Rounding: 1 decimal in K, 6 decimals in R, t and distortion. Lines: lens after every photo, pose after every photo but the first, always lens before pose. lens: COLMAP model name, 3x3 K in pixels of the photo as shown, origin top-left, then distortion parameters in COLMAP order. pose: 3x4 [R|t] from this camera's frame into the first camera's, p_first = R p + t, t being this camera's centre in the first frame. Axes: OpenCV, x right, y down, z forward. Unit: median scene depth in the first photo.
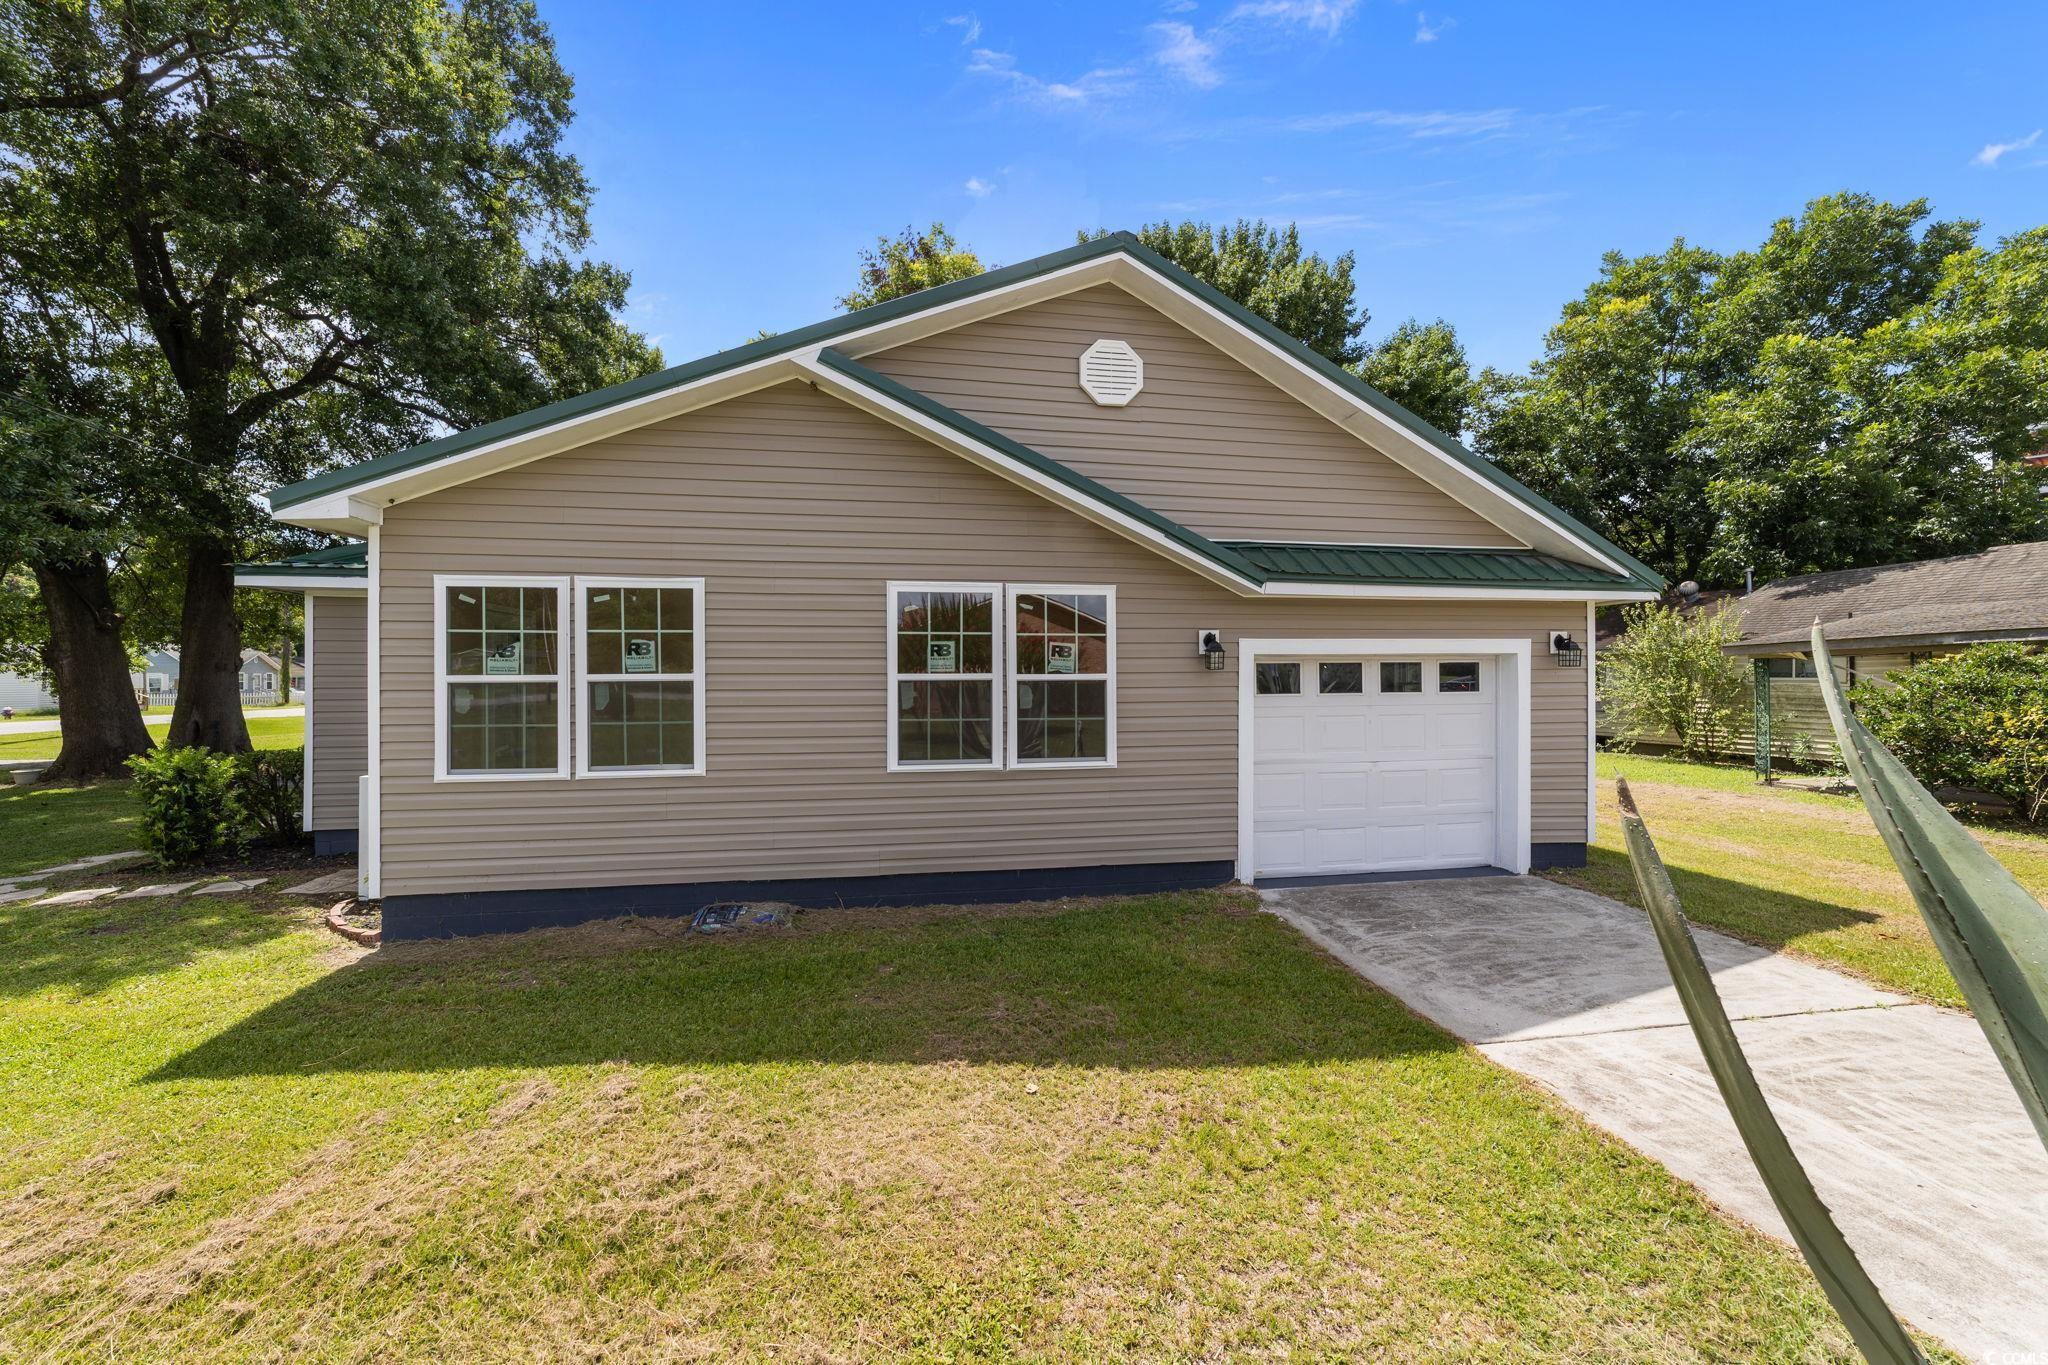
lens RADIAL K [[775.6, 0, 1024.0], [0, 775.6, 682.5], [0, 0, 1]] dist [-0.014107, 0.007158]
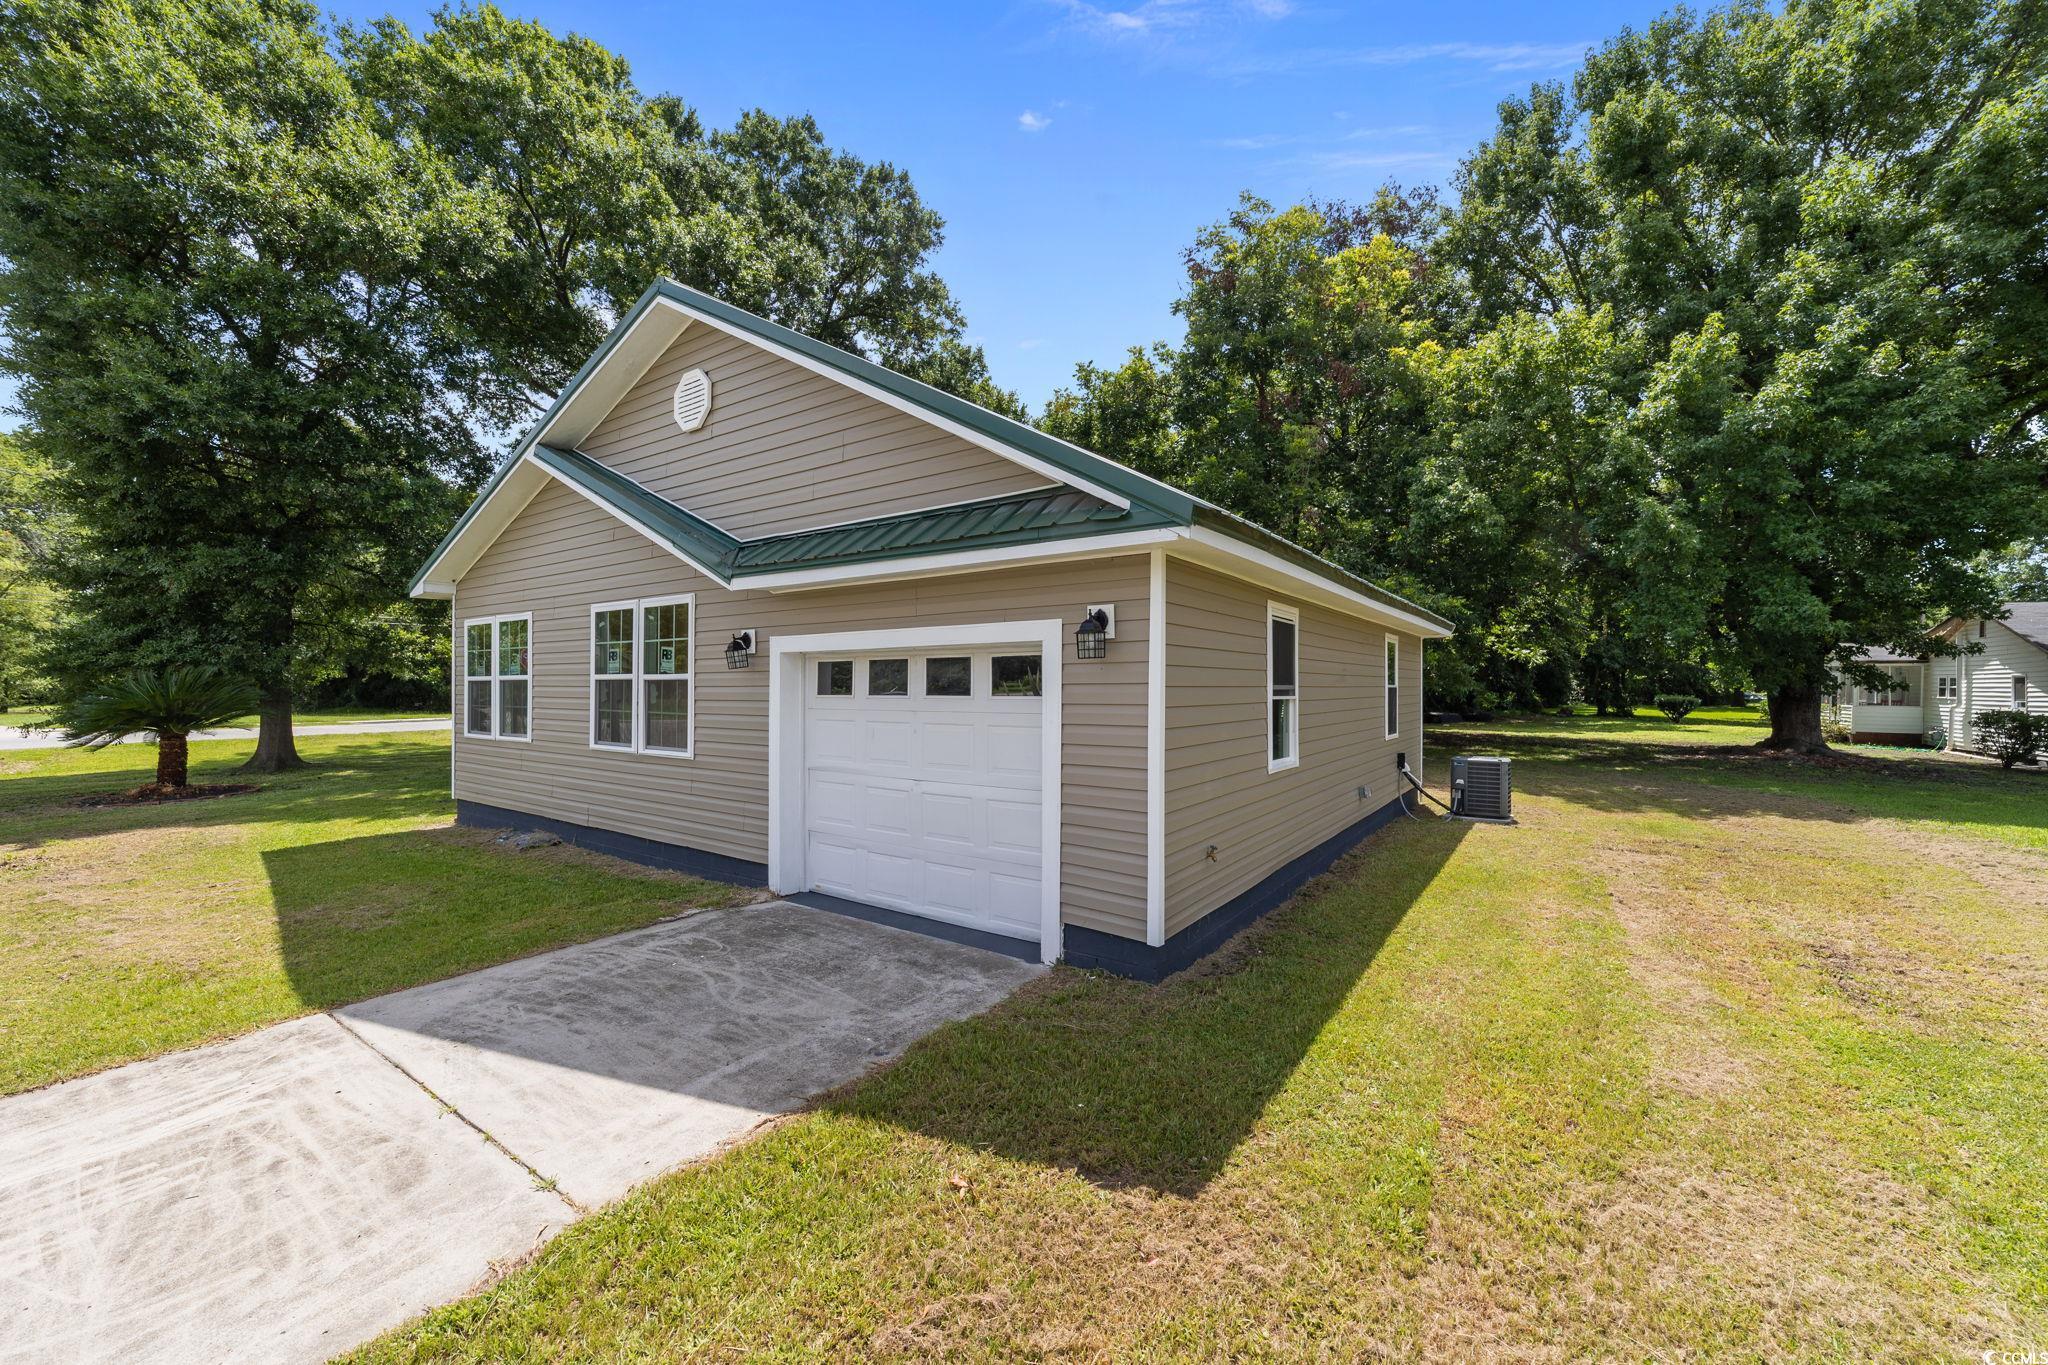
lens RADIAL K [[781.3, 0, 1040.9], [0, 781.3, 680.6], [0, 0, 1]] dist [-0.032385, 0.011269]
pose [[0.725179, 0.001796, -0.688558, 1.374611], [-0.005393, 0.999981, -0.003072, -0.000378], [0.688539, 0.005941, 0.725175, 0.607633]]
